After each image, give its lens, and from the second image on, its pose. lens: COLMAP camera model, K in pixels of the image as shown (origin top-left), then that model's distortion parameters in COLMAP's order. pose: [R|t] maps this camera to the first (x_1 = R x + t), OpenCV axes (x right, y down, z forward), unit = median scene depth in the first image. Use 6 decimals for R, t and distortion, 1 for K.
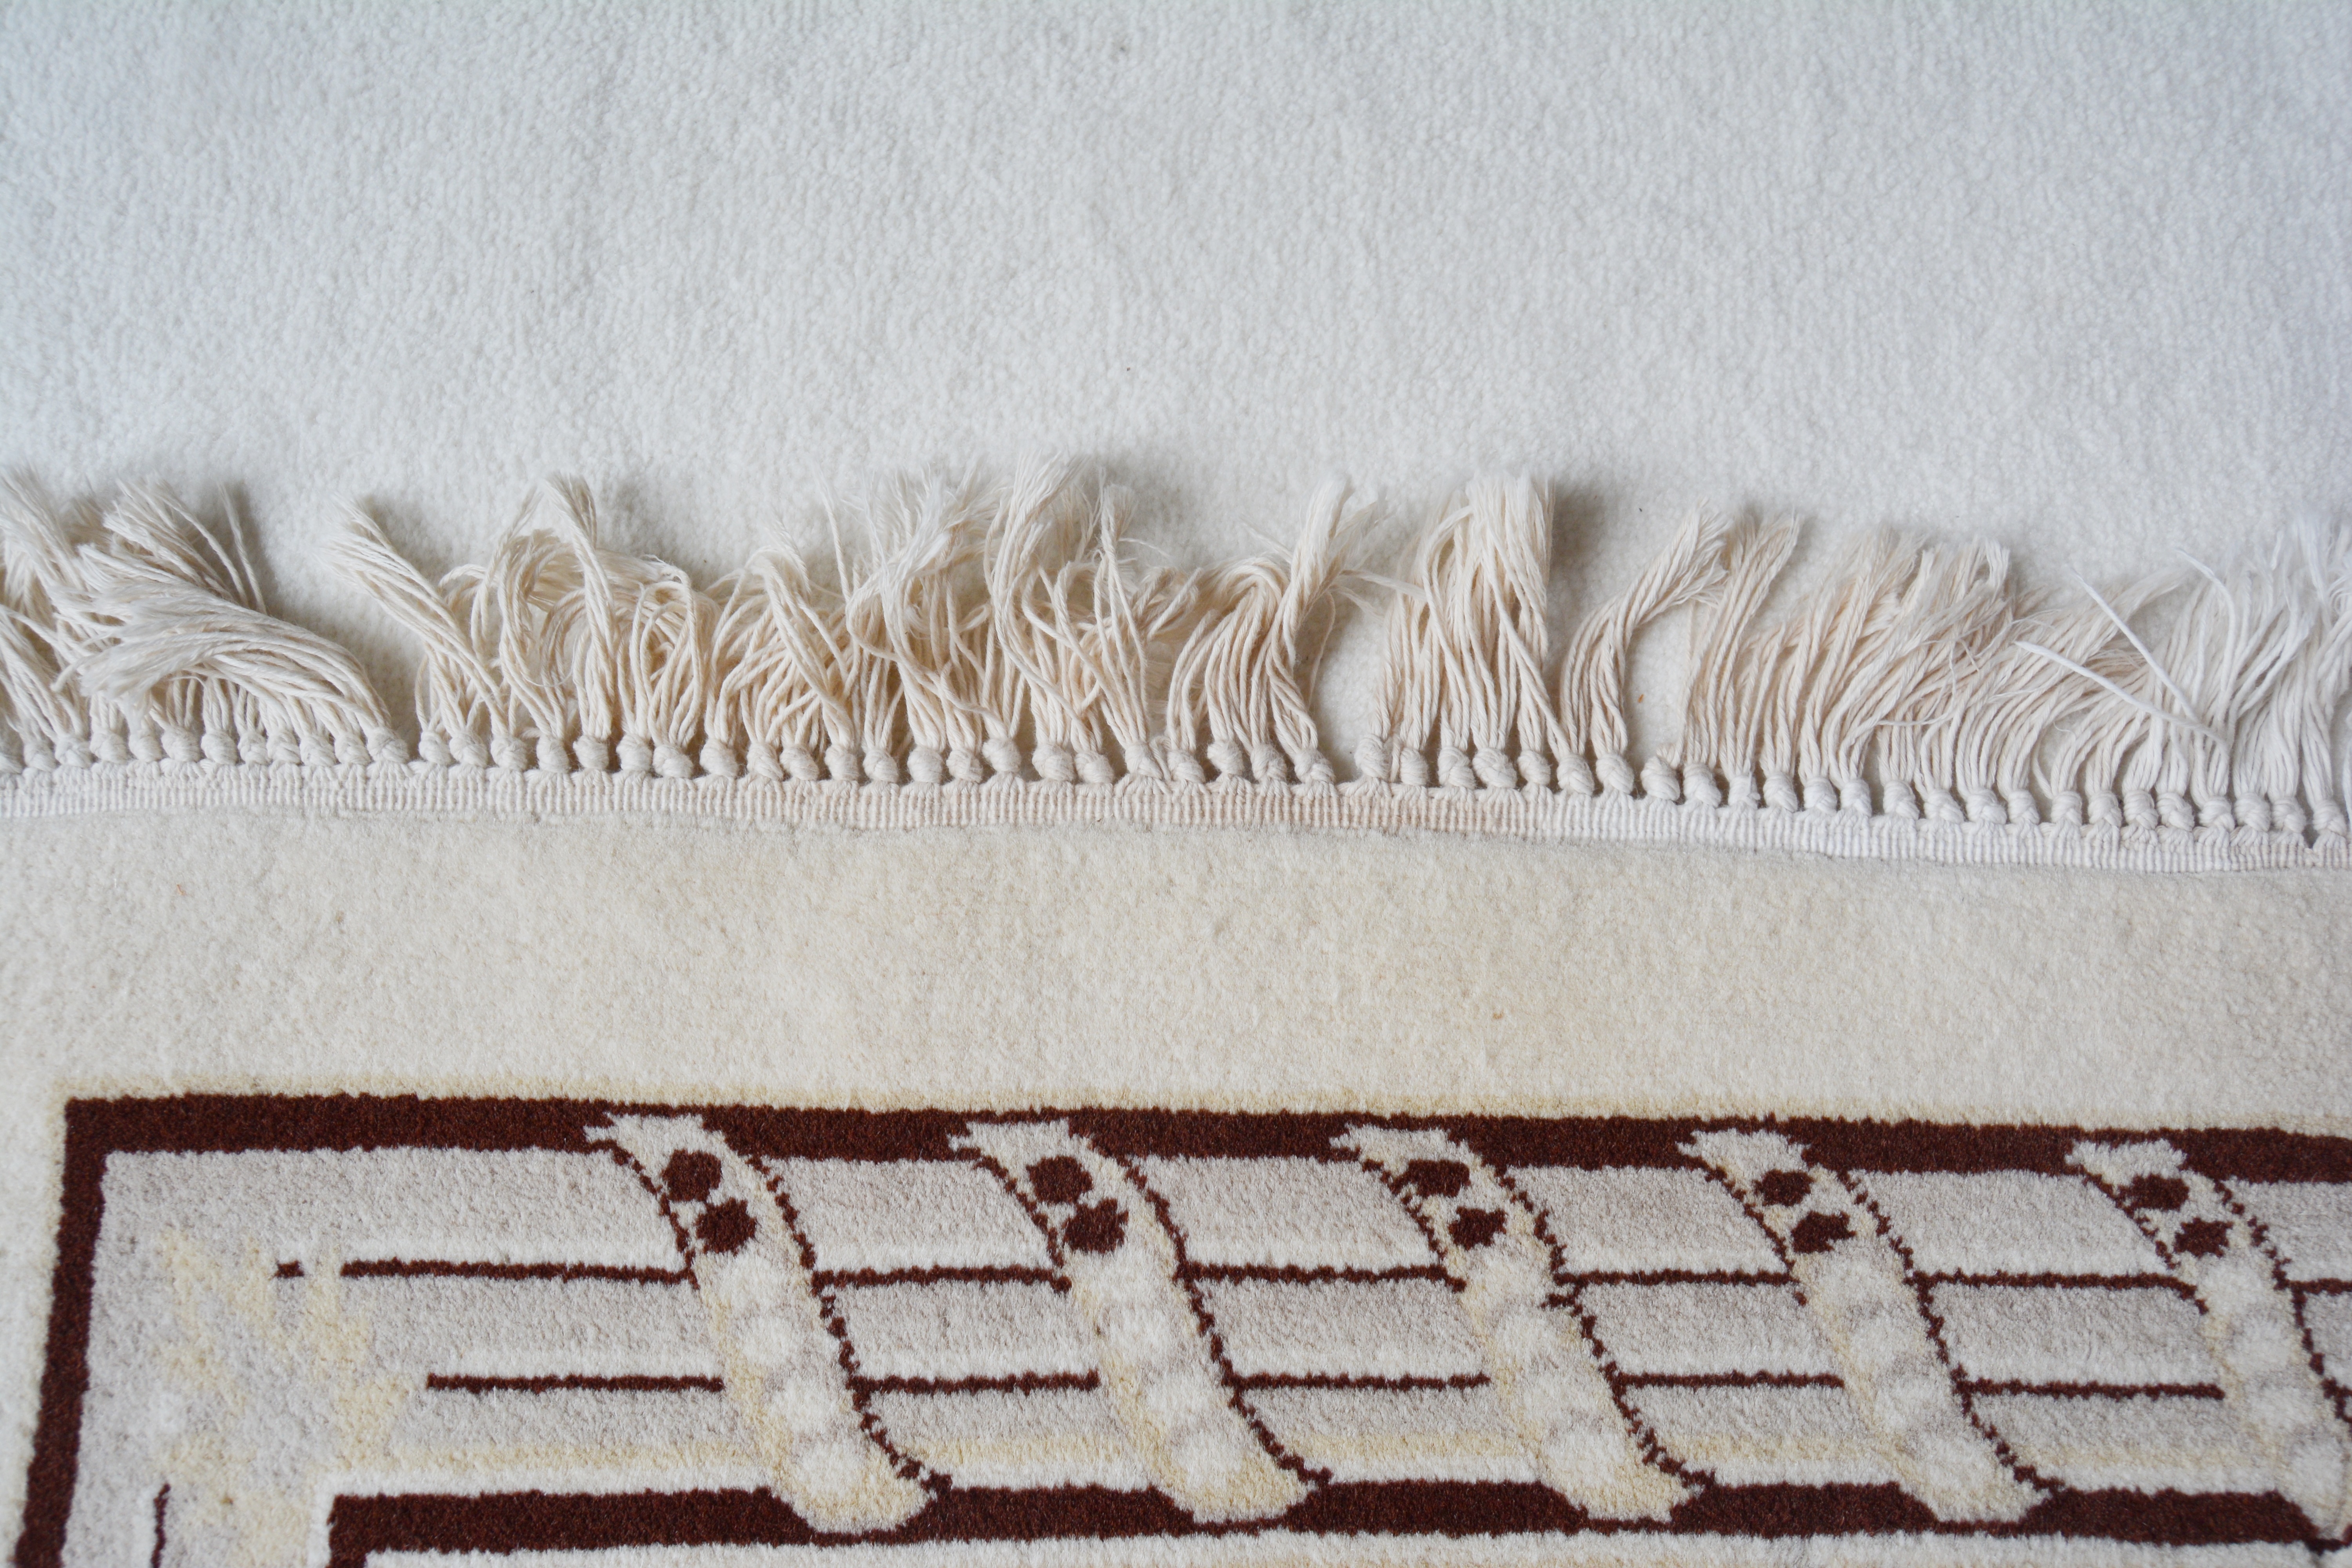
lens RADIAL K [[1919.5, 0, 1183.7], [0, 1919.5, 780.7], [0, 0, 1]] dist [-0.078678, 0.020267]
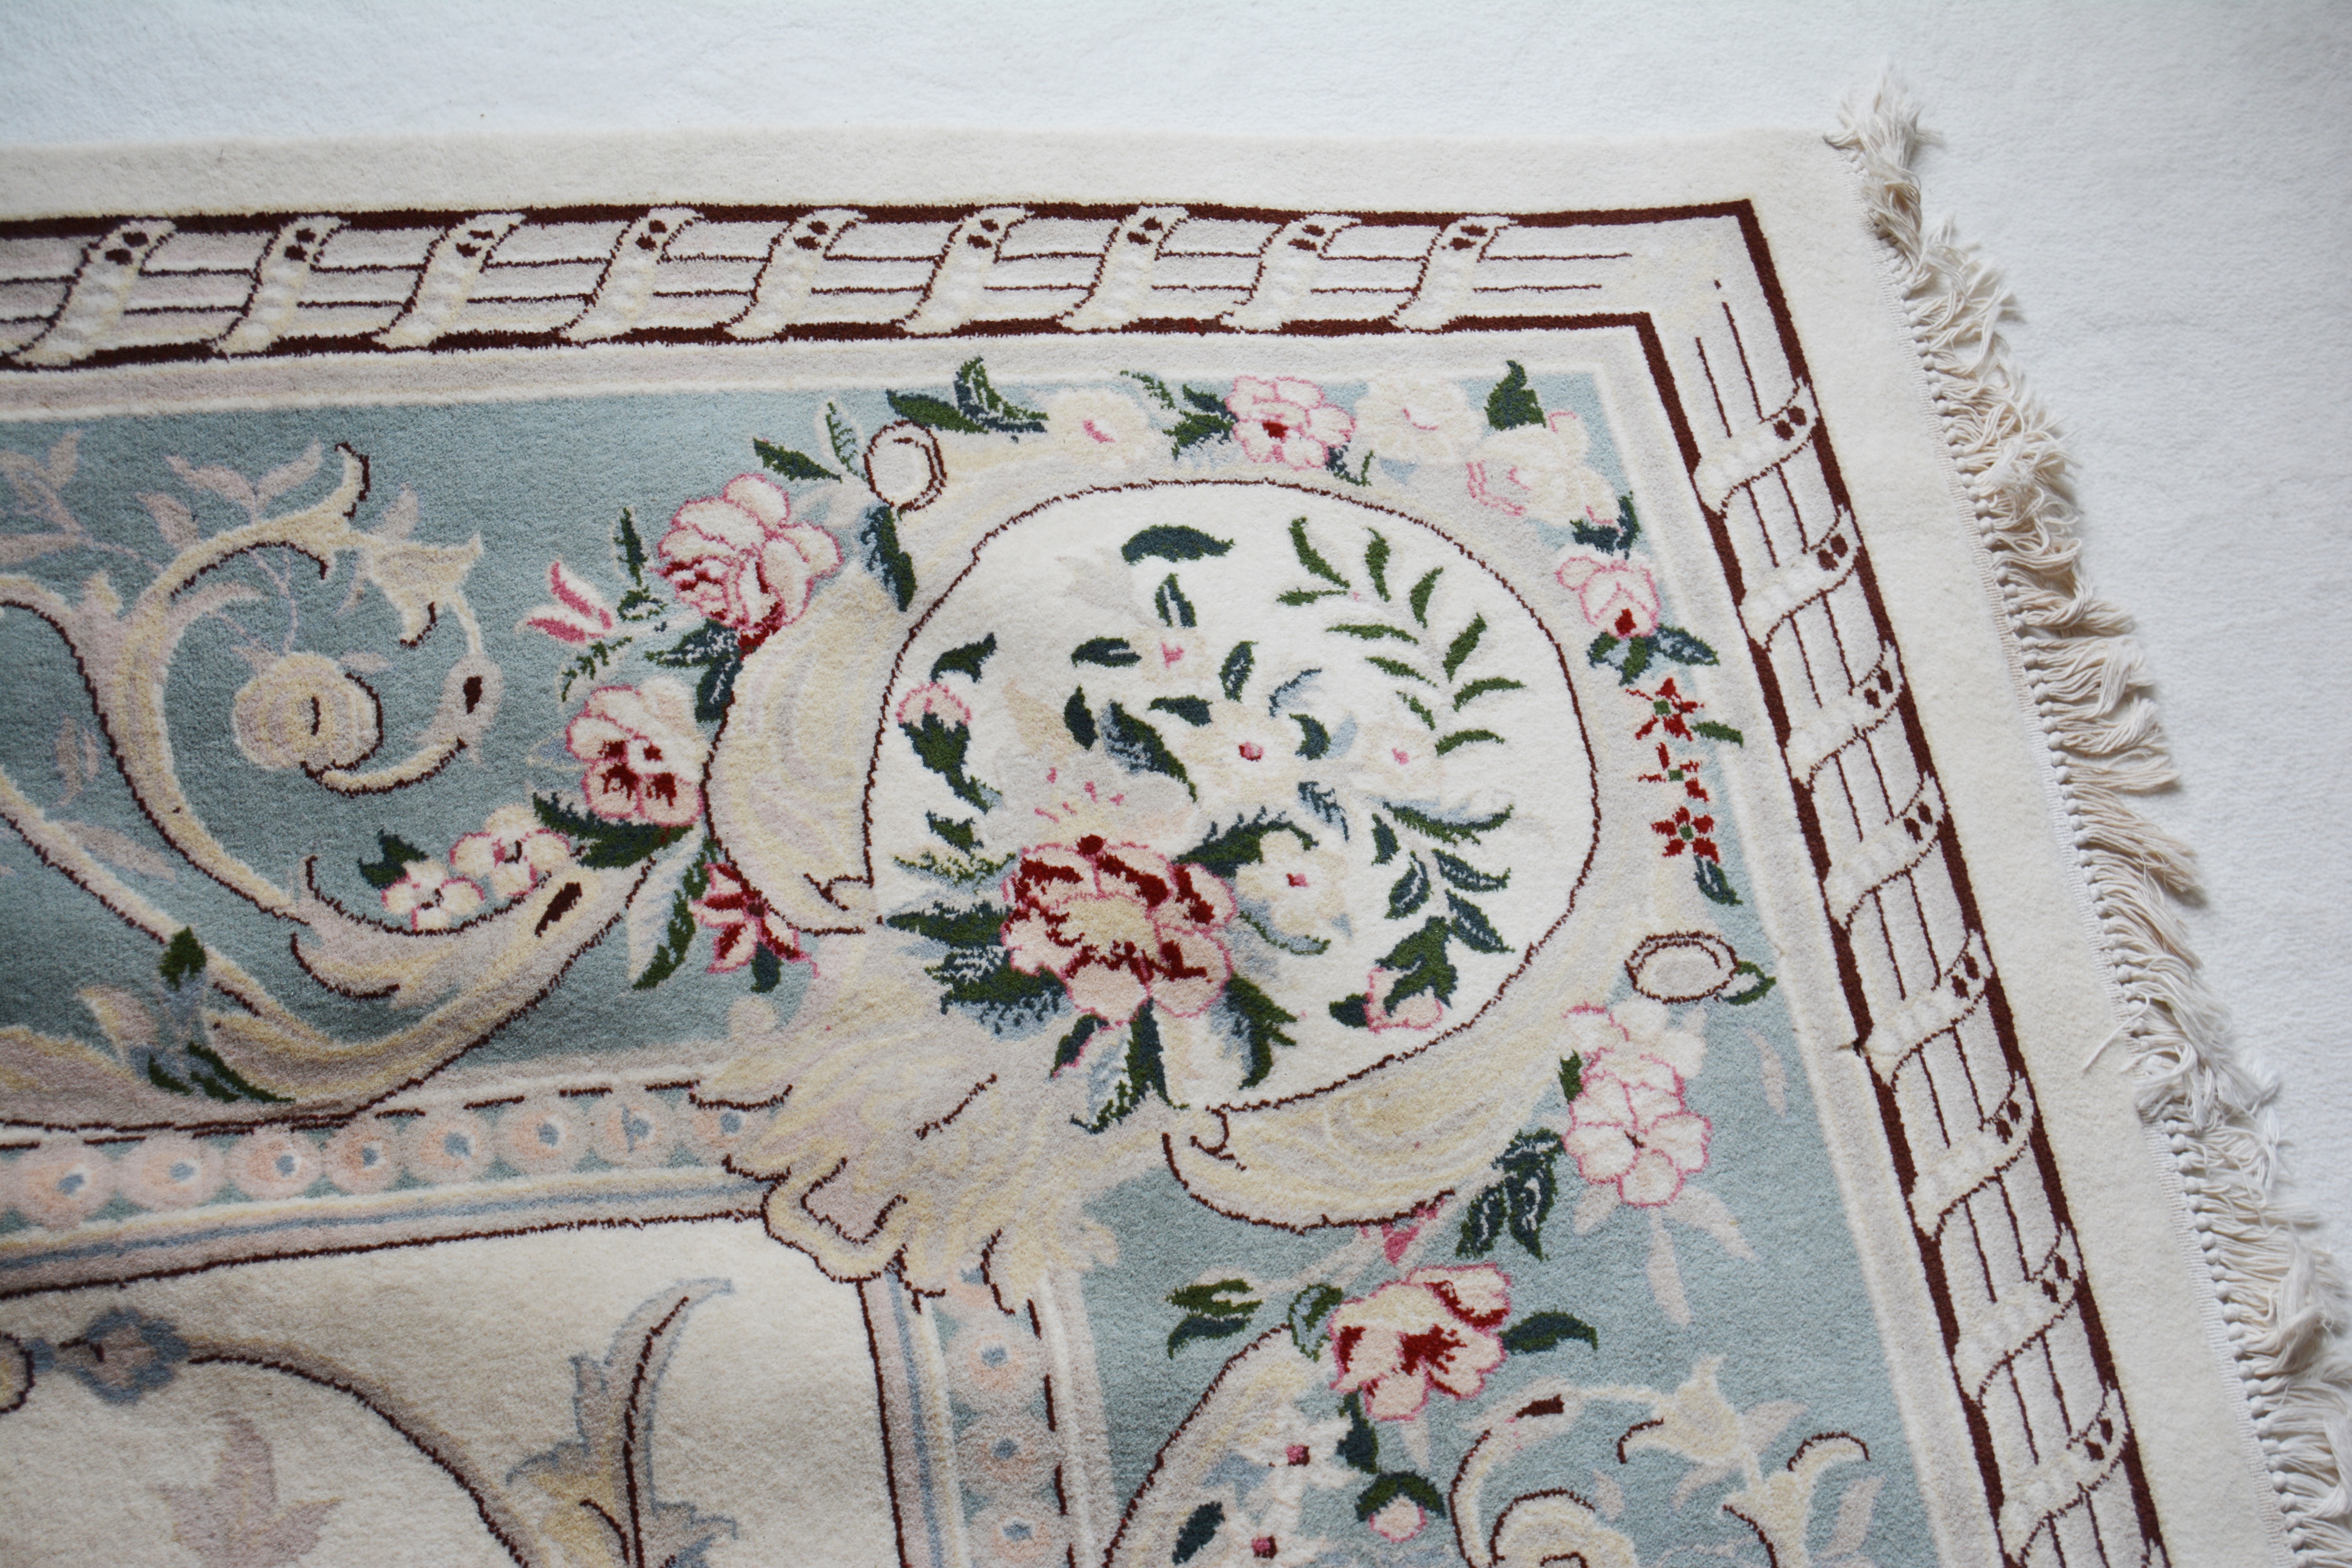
lens RADIAL K [[3563.2, 0, 1188.3], [0, 3563.2, 778.8], [0, 0, 1]] dist [-0.049390, 0.000000]
pose [[0.240769, 0.895950, -0.373234, 1.747643], [-0.970067, 0.209610, -0.122609, 1.676179], [-0.031618, 0.391582, 0.919600, -3.144710]]
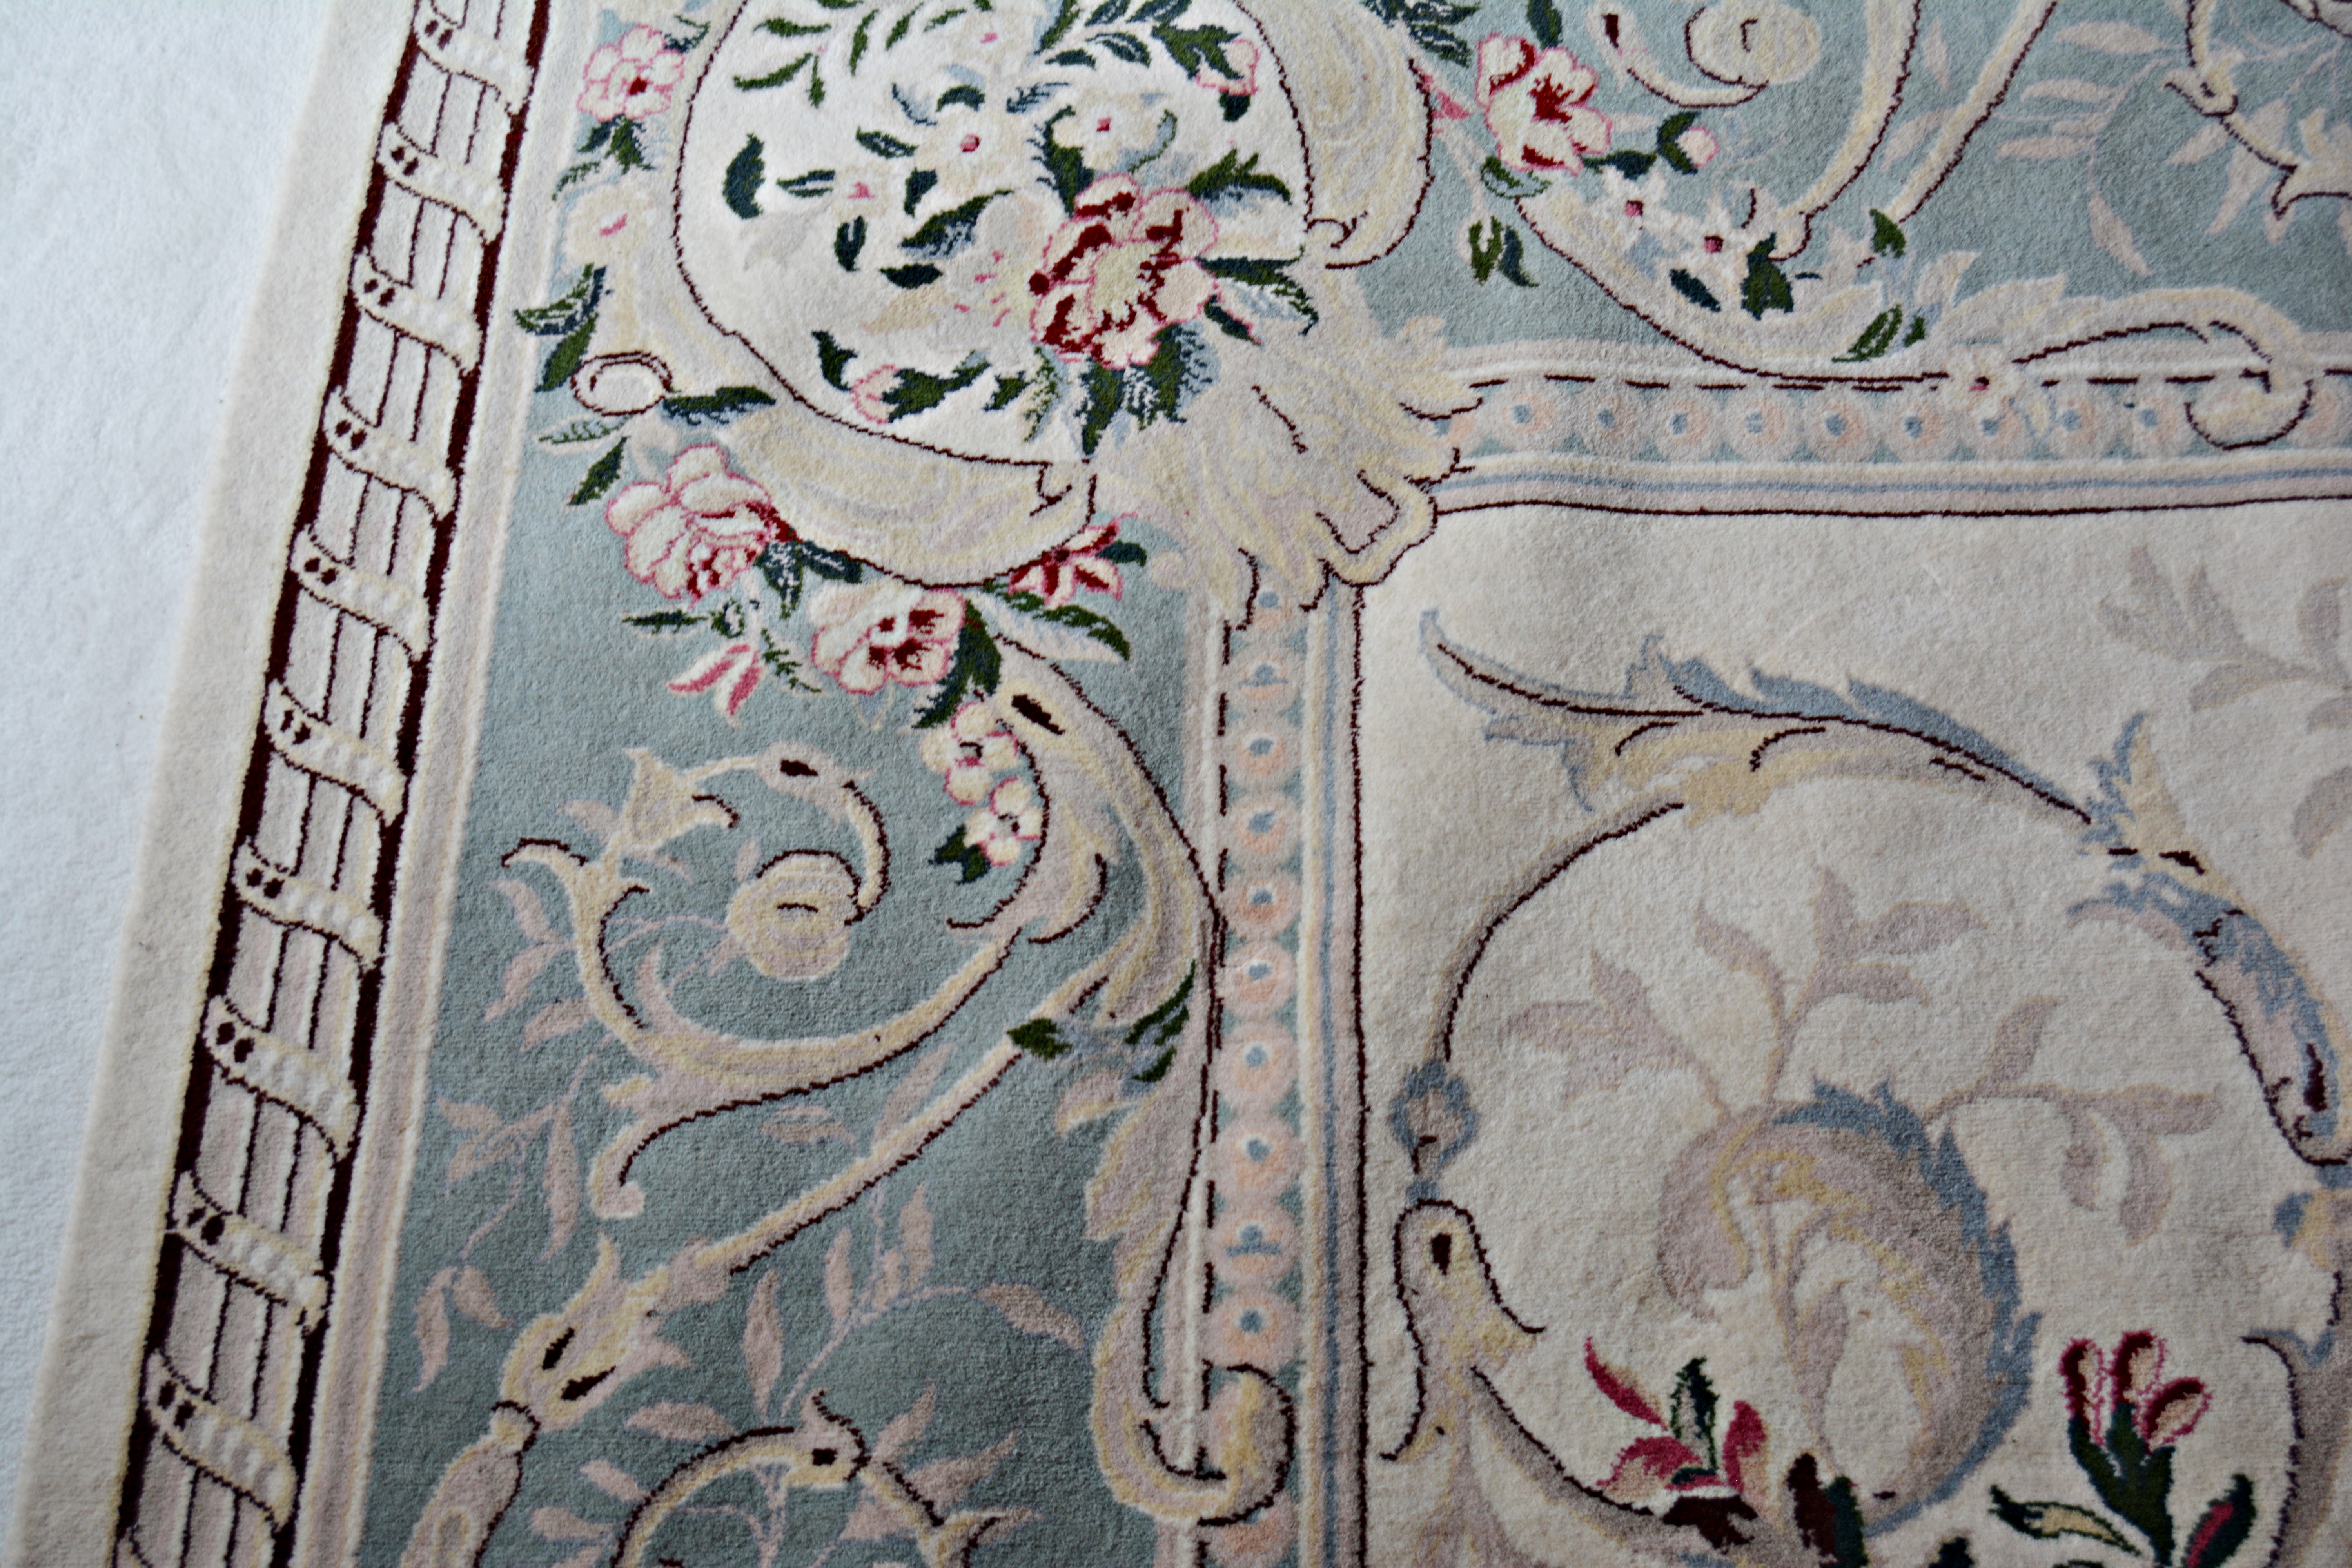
lens RADIAL K [[3563.2, 0, 1182.8], [0, 3563.2, 796.5], [0, 0, 1]] dist [-0.049390, 0.000000]
pose [[0.995939, -0.072022, -0.054024, 0.586523], [0.051870, 0.949467, -0.309553, 3.298682], [0.073588, 0.305493, 0.949346, -3.266920]]
